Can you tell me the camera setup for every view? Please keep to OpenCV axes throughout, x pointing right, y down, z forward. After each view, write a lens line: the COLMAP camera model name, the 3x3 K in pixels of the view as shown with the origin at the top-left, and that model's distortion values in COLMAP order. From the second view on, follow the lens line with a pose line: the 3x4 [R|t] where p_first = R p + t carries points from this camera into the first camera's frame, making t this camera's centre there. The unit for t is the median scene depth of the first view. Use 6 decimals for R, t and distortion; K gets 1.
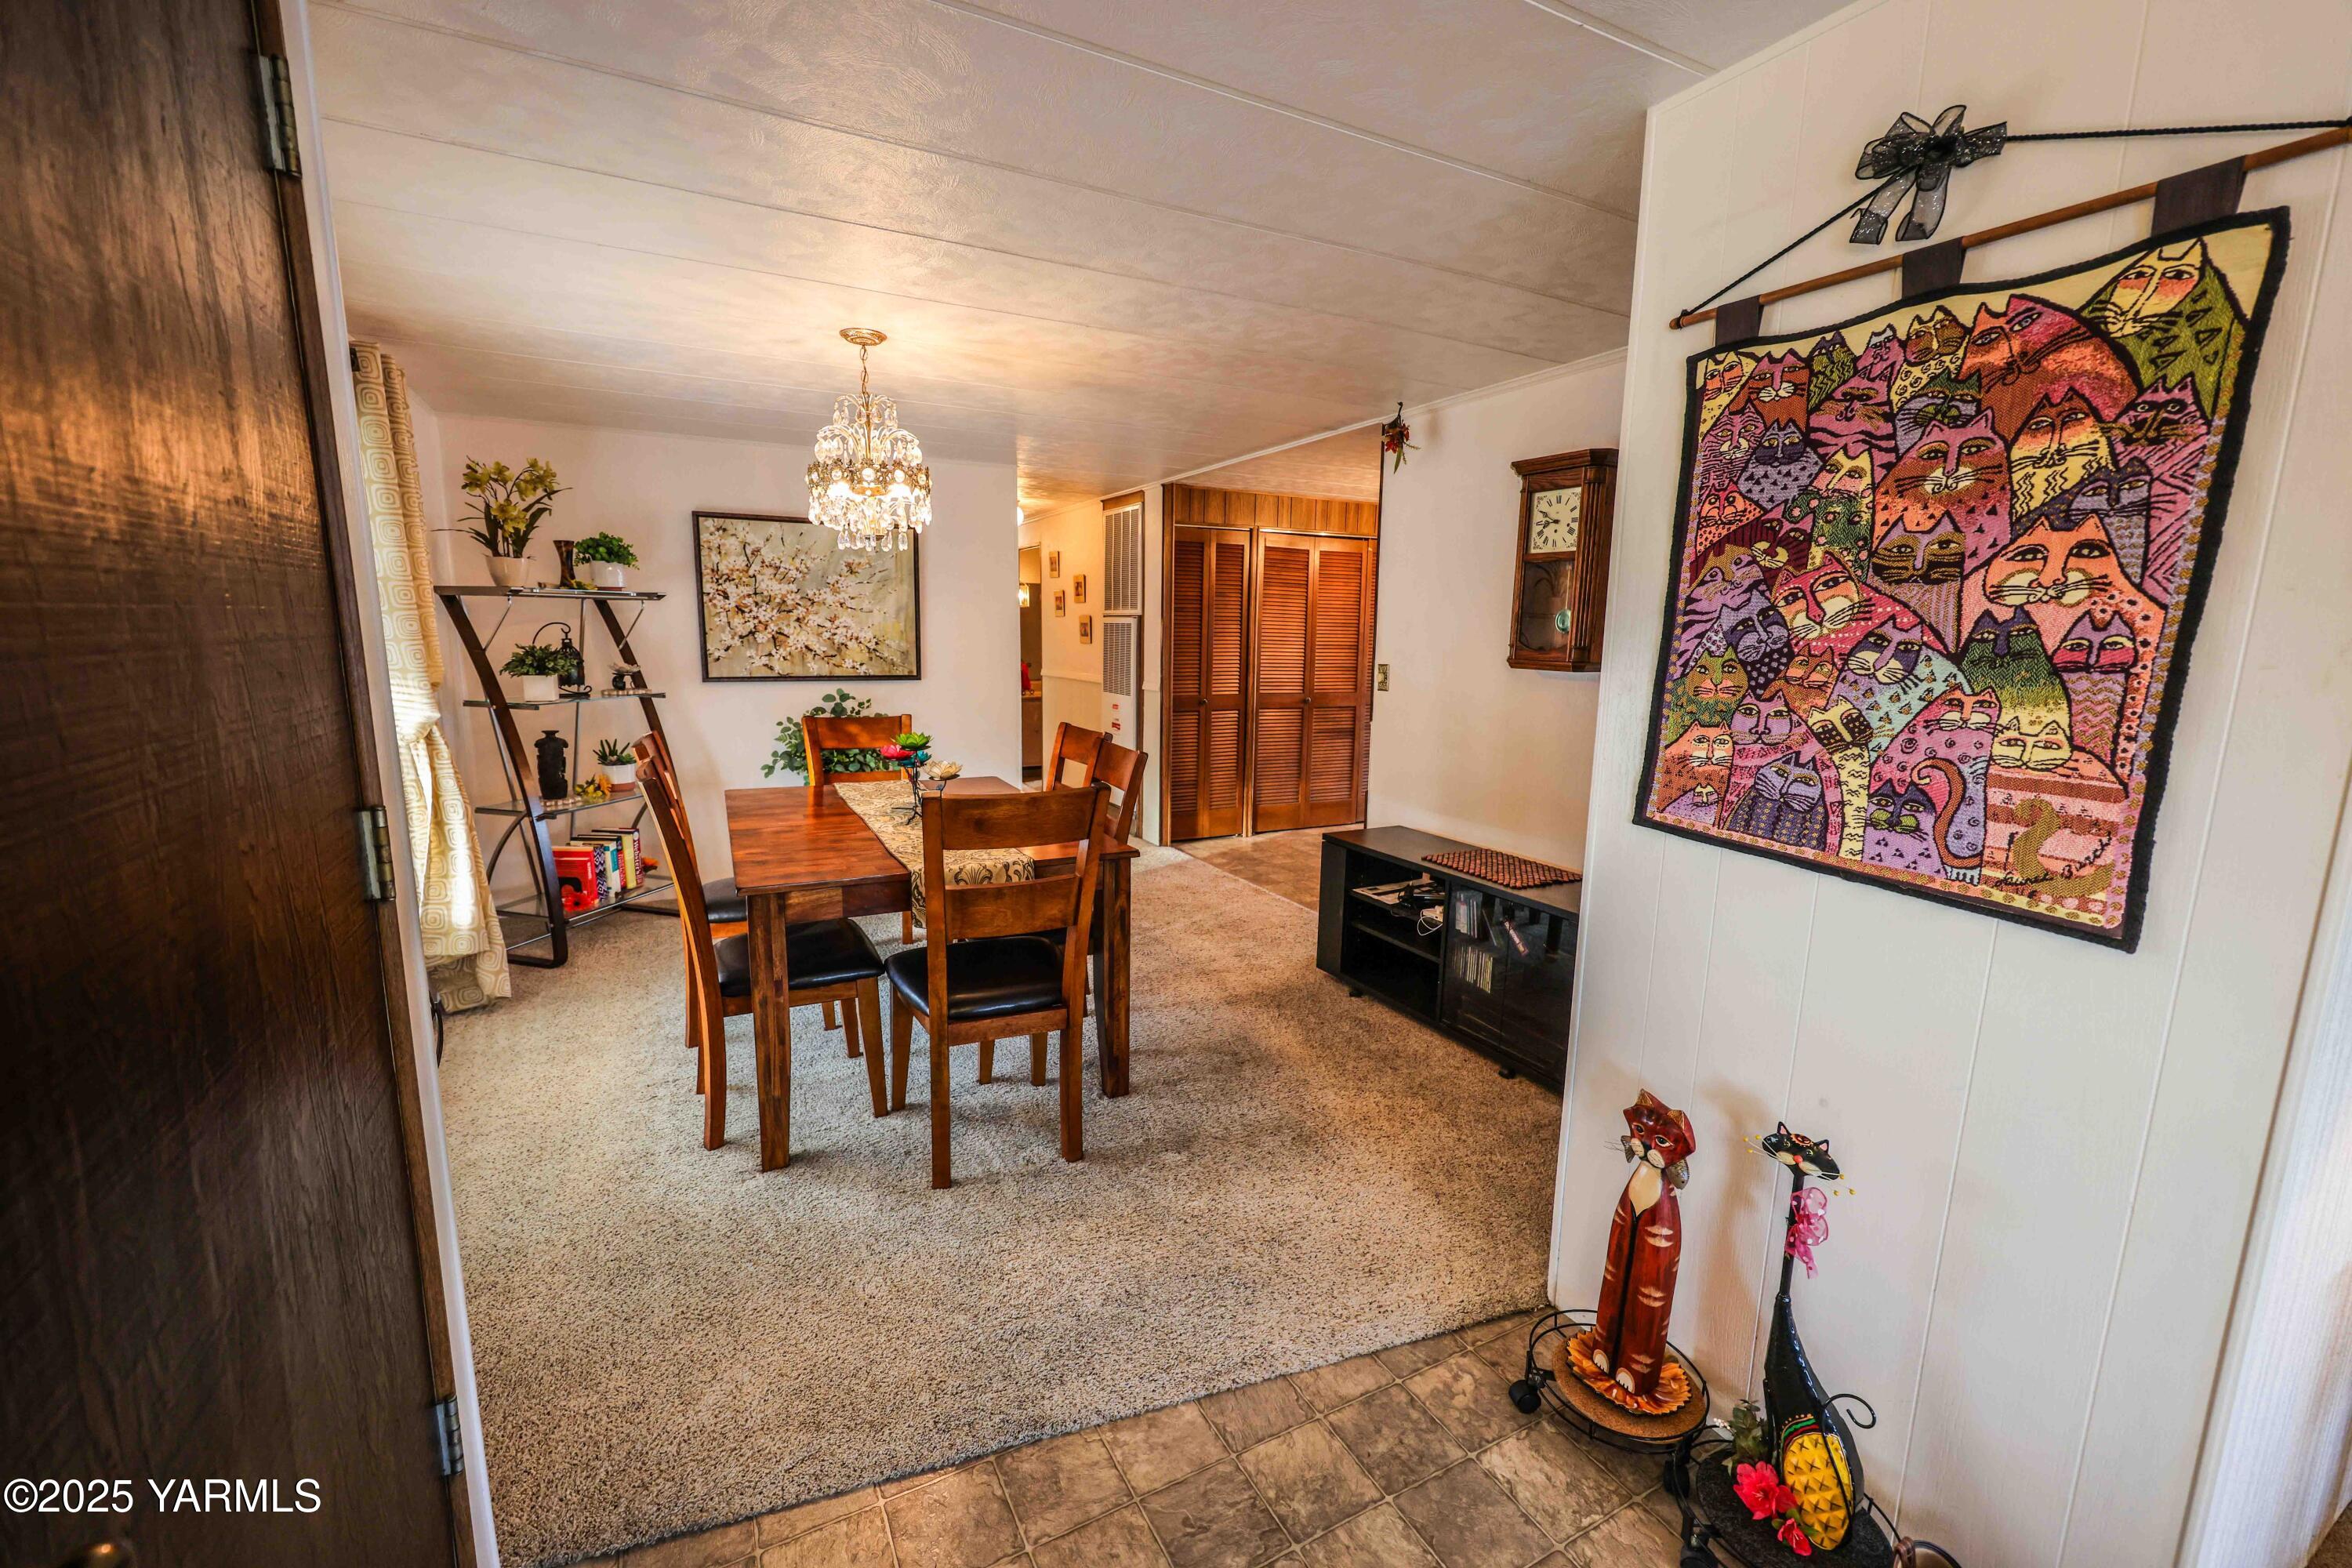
lens RADIAL K [[943.4, 0, 1160.8], [0, 943.4, 781.1], [0, 0, 1]] dist [0.005547, -0.000065]
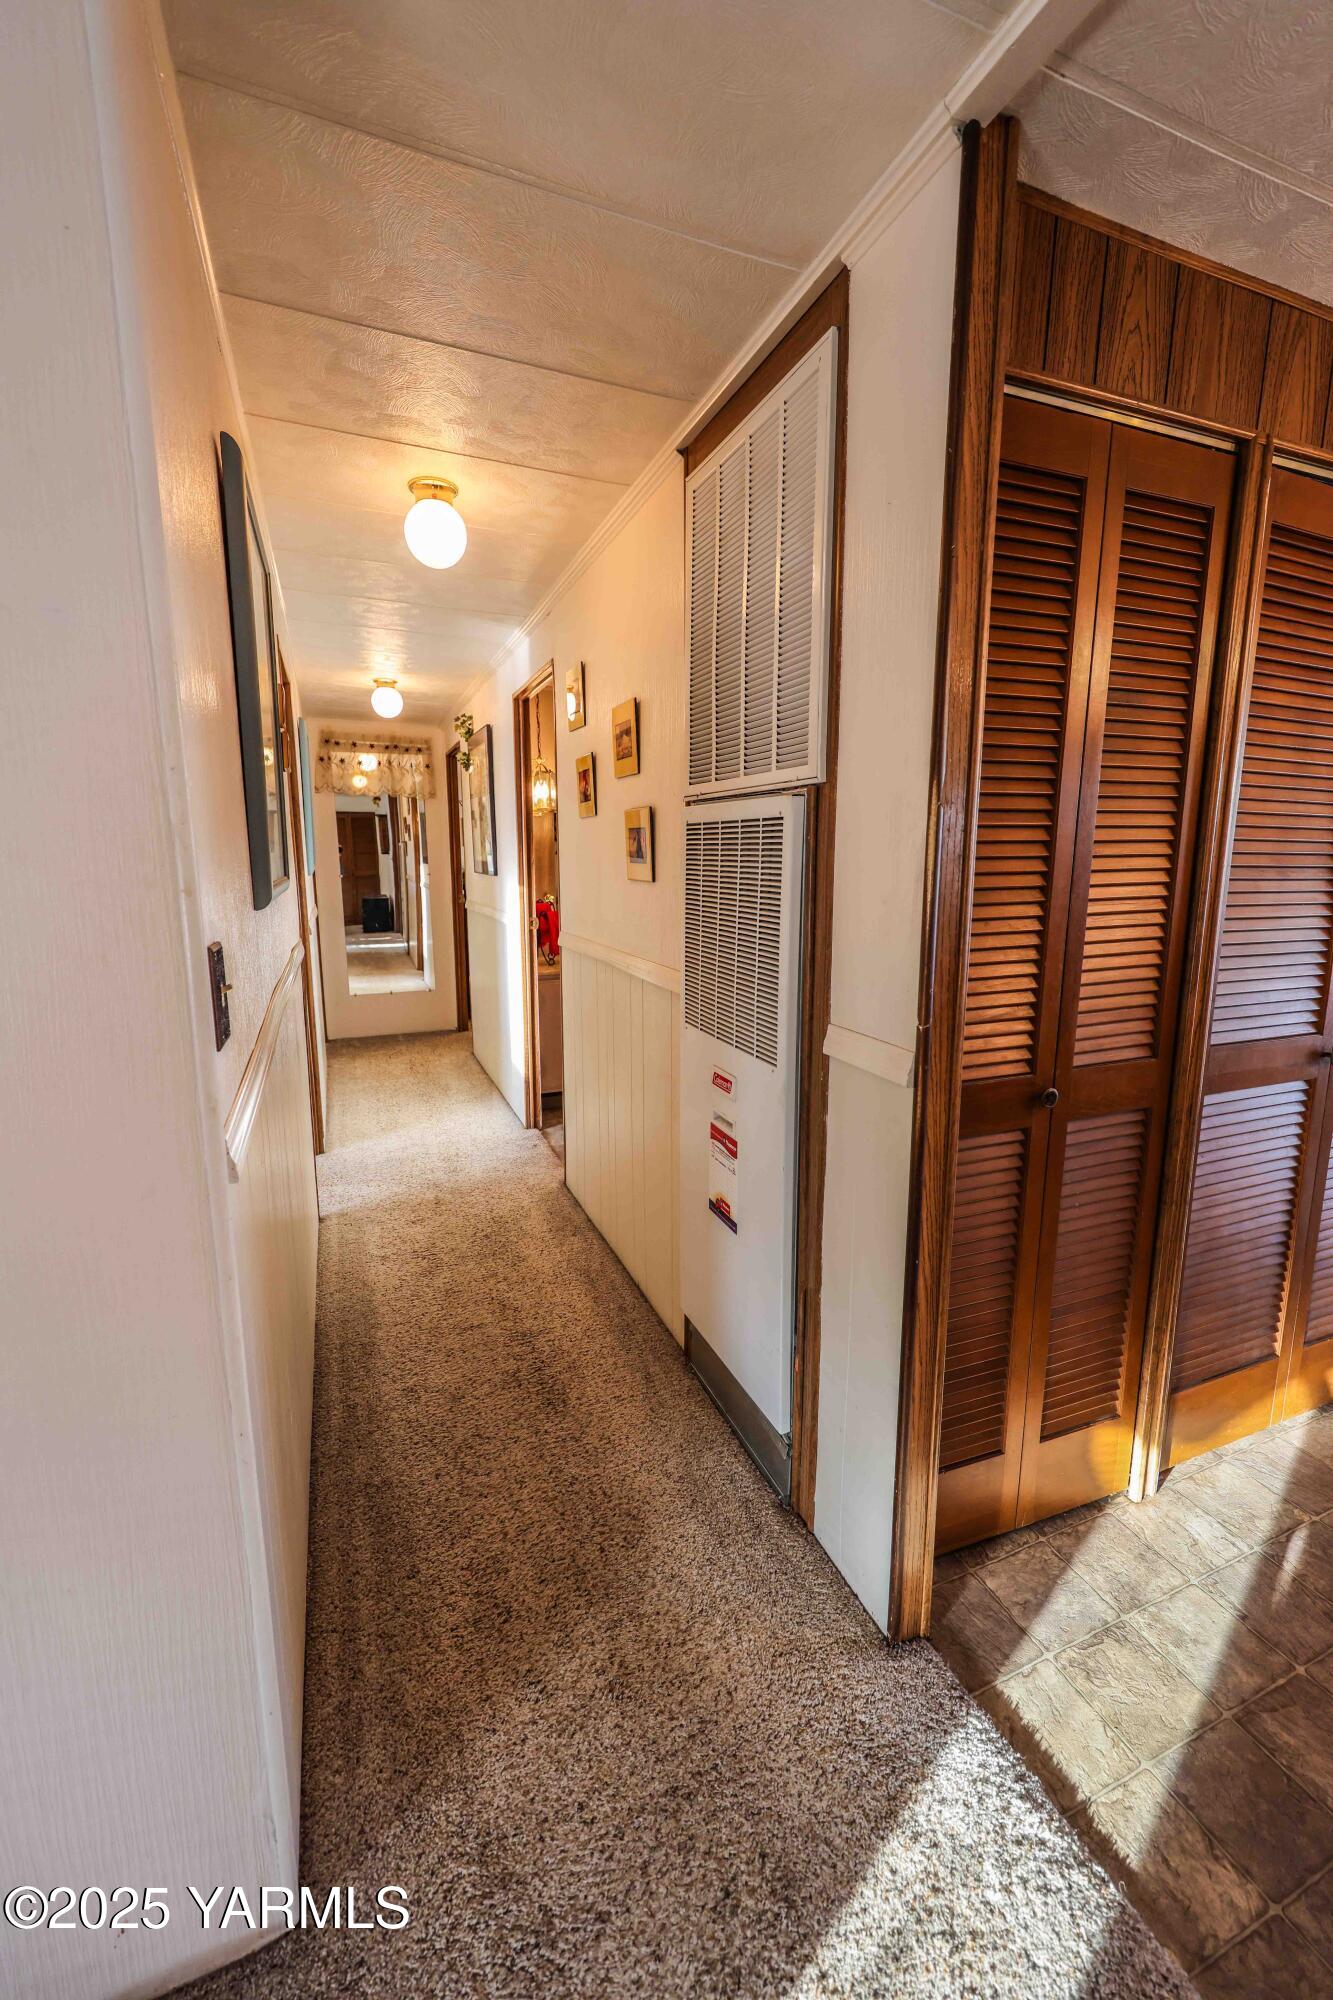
lens RADIAL K [[802.2, 0, 656.4], [0, 802.2, 989.9], [0, 0, 1]] dist [0.005547, -0.000065]
pose [[0.994393, 0.001006, -0.105745, -0.054943], [0.000396, 0.999912, 0.013233, -0.149645], [0.105749, -0.013201, 0.994305, 0.961691]]
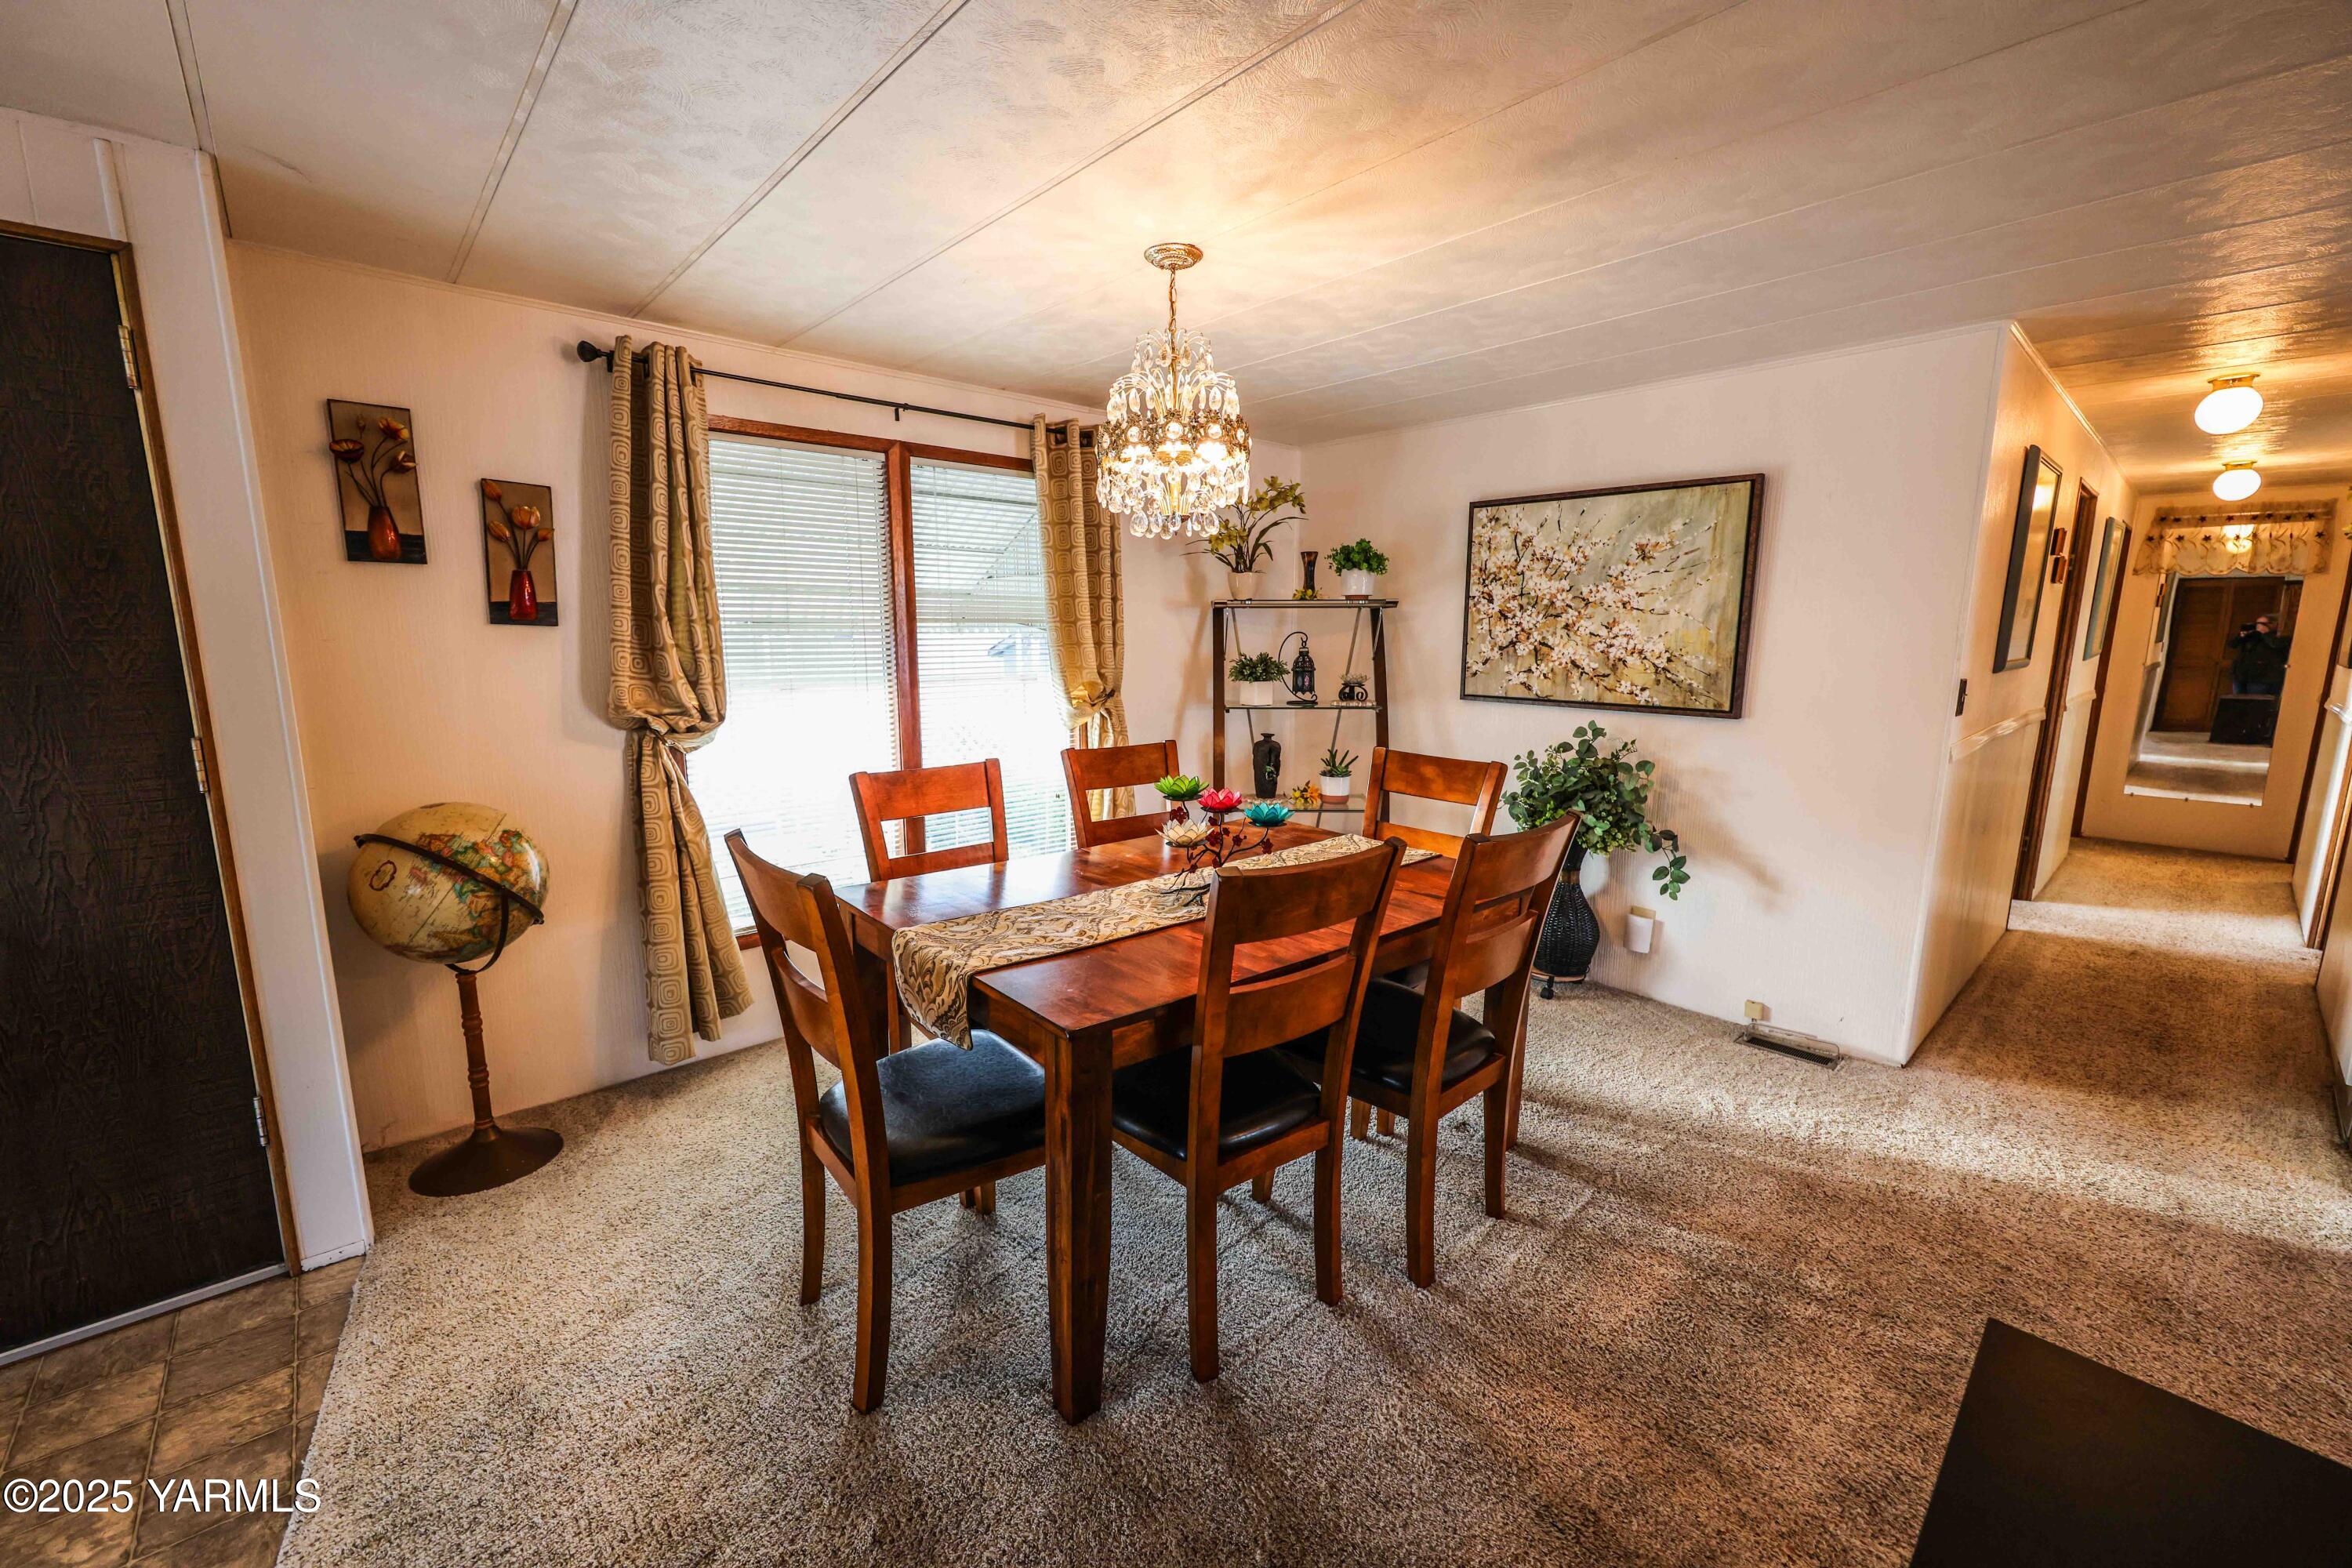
lens RADIAL K [[943.4, 0, 1164.4], [0, 943.4, 788.3], [0, 0, 1]] dist [0.005547, -0.000065]
pose [[0.247825, 0.155757, -0.956202, 0.283237], [-0.154681, 0.980692, 0.119656, -0.083072], [0.956377, 0.118253, 0.267133, 0.496904]]
